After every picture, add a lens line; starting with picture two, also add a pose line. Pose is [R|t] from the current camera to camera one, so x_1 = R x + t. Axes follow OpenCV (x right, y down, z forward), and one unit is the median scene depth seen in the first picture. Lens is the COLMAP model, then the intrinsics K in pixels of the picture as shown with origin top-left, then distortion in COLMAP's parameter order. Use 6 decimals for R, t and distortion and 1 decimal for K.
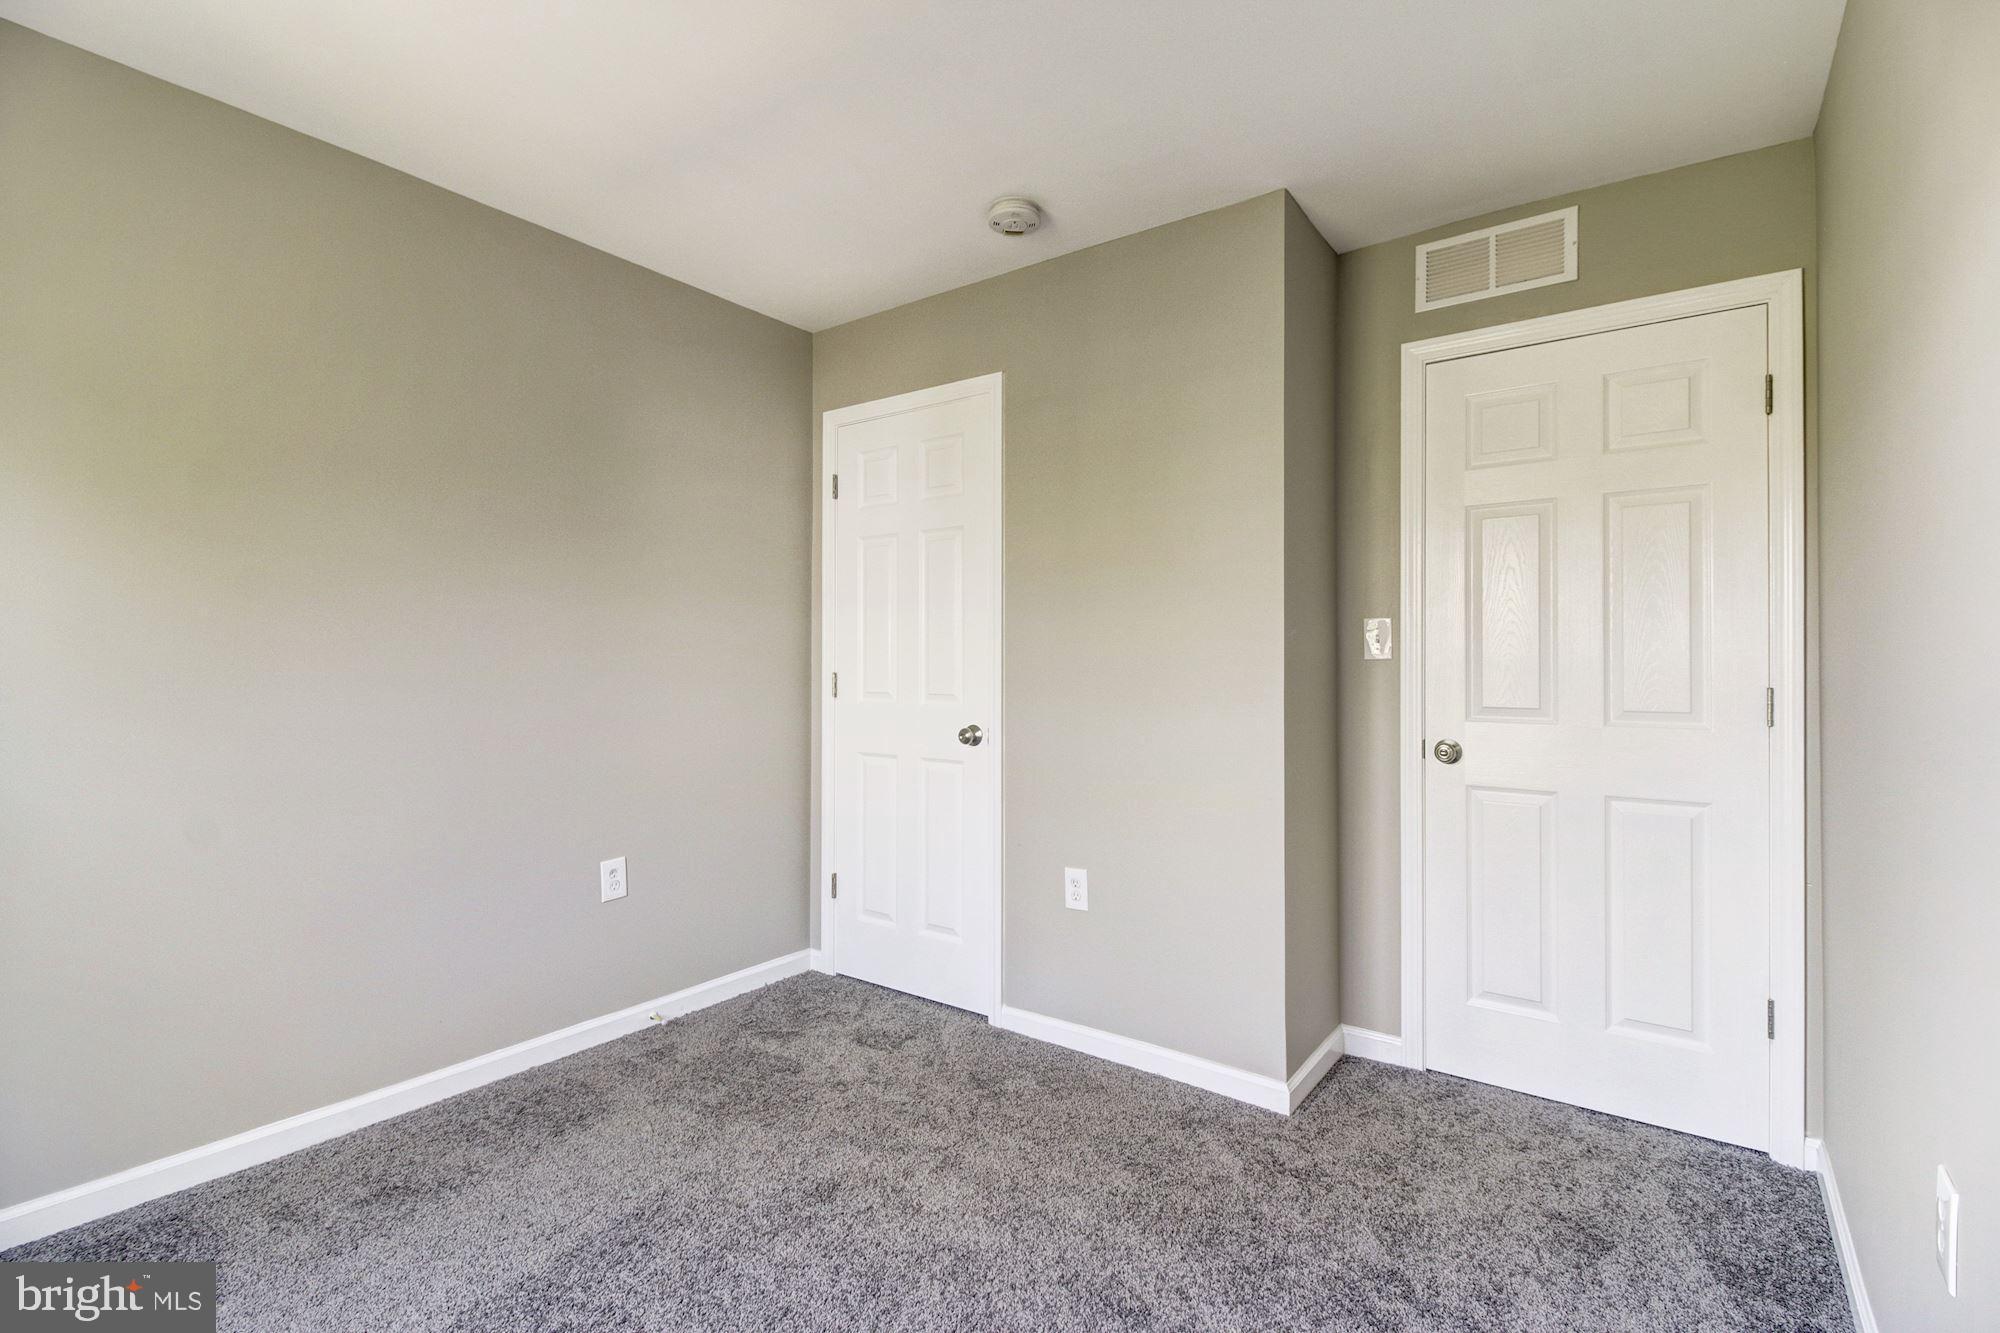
lens RADIAL K [[927.5, 0, 991.6], [0, 927.5, 646.3], [0, 0, 1]] dist [0.000219, -0.000519]
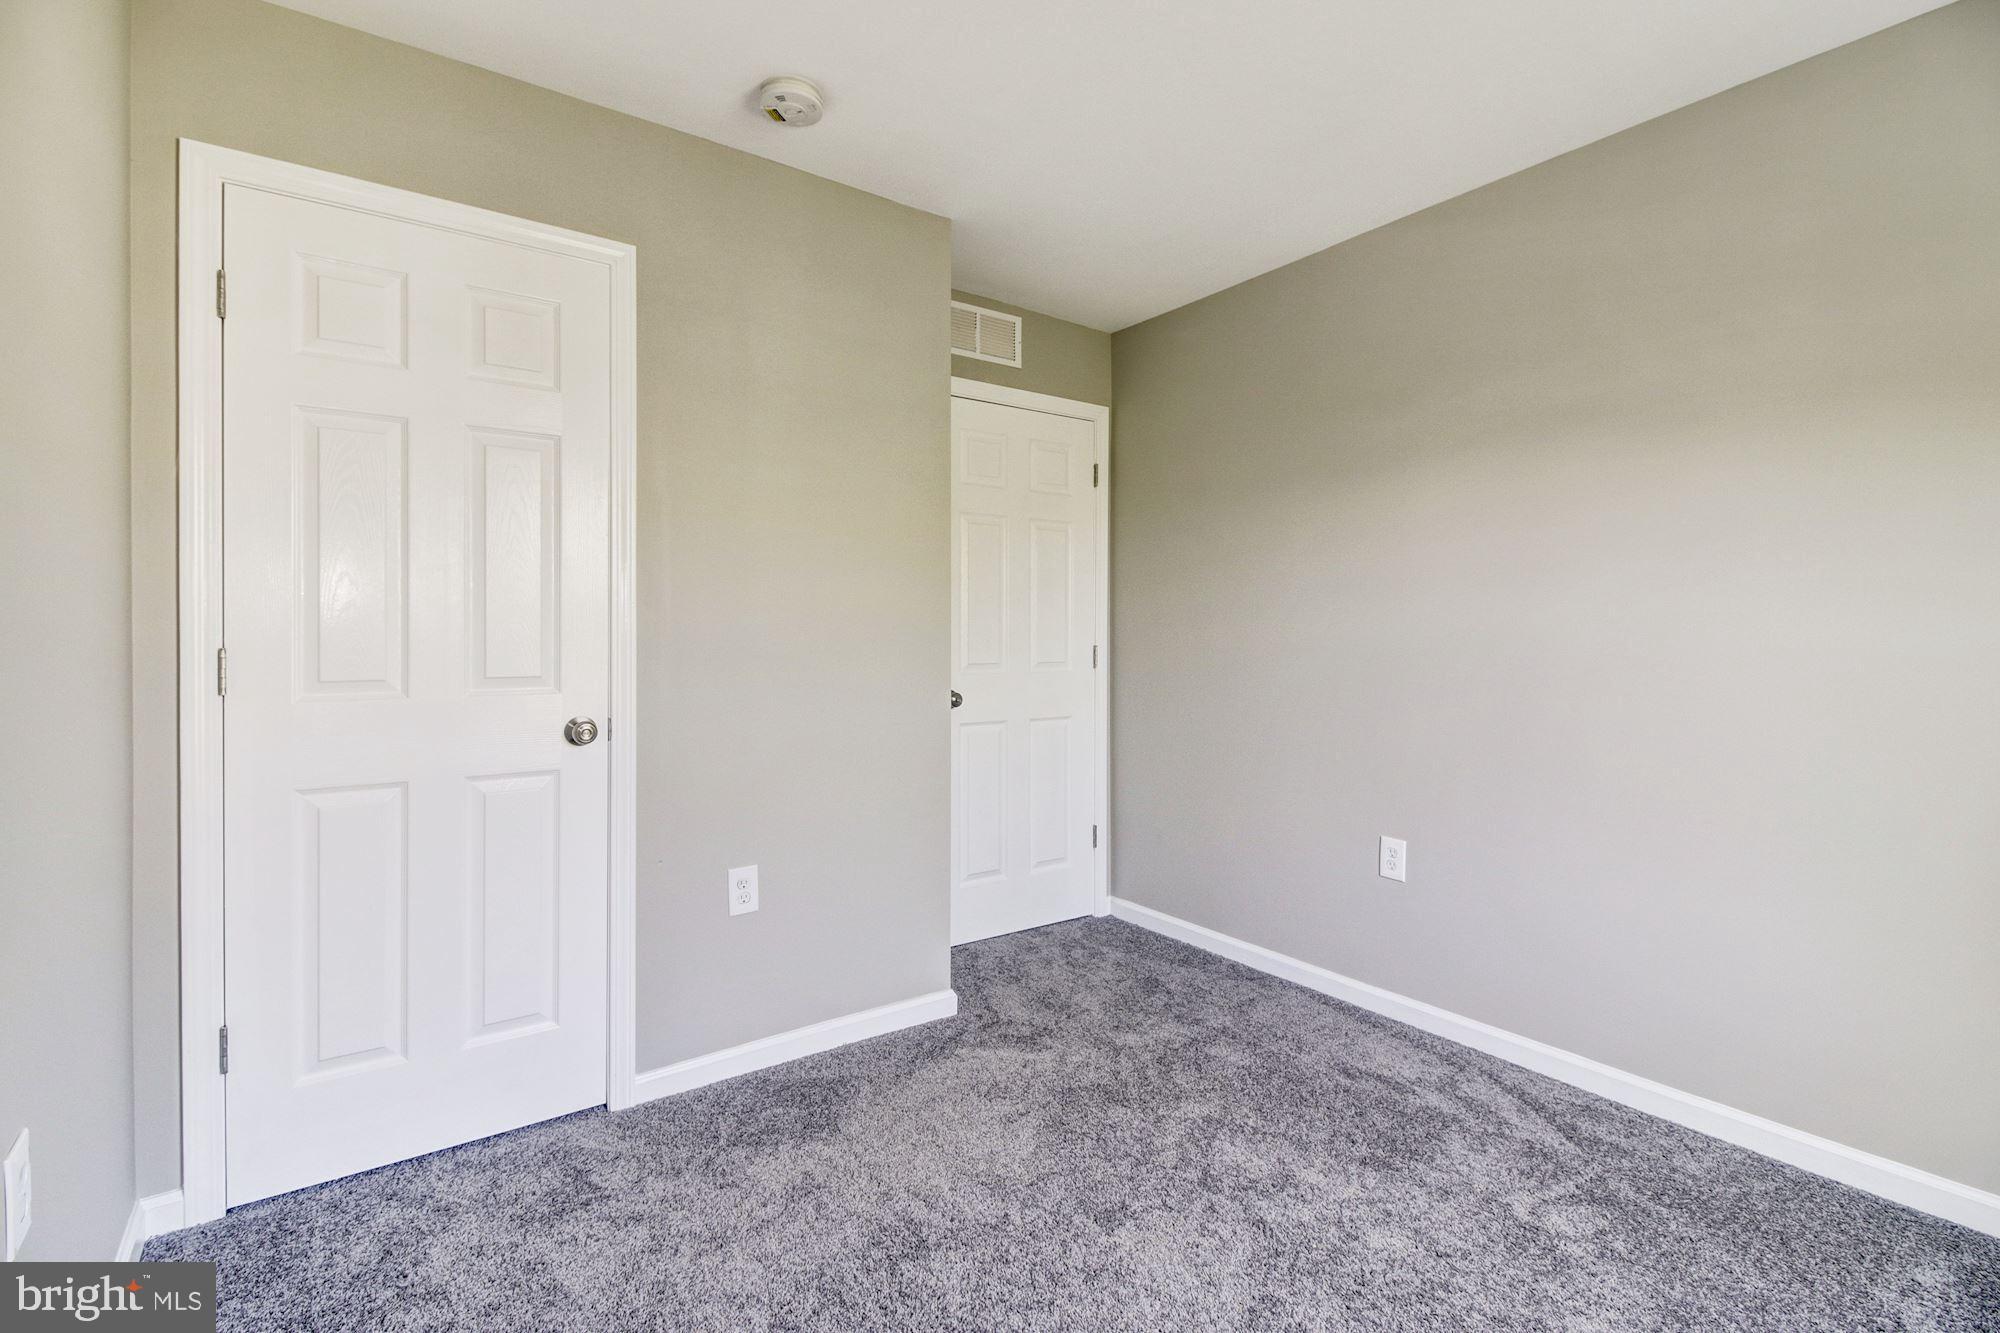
lens RADIAL K [[936.5, 0, 962.9], [0, 936.5, 637.8], [0, 0, 1]] dist [0.001162, -0.000288]
pose [[0.296555, -0.005196, 0.955002, -0.618006], [-0.017012, 0.999798, 0.010722, 0.010566], [-0.954864, -0.019426, 0.296407, 0.493770]]
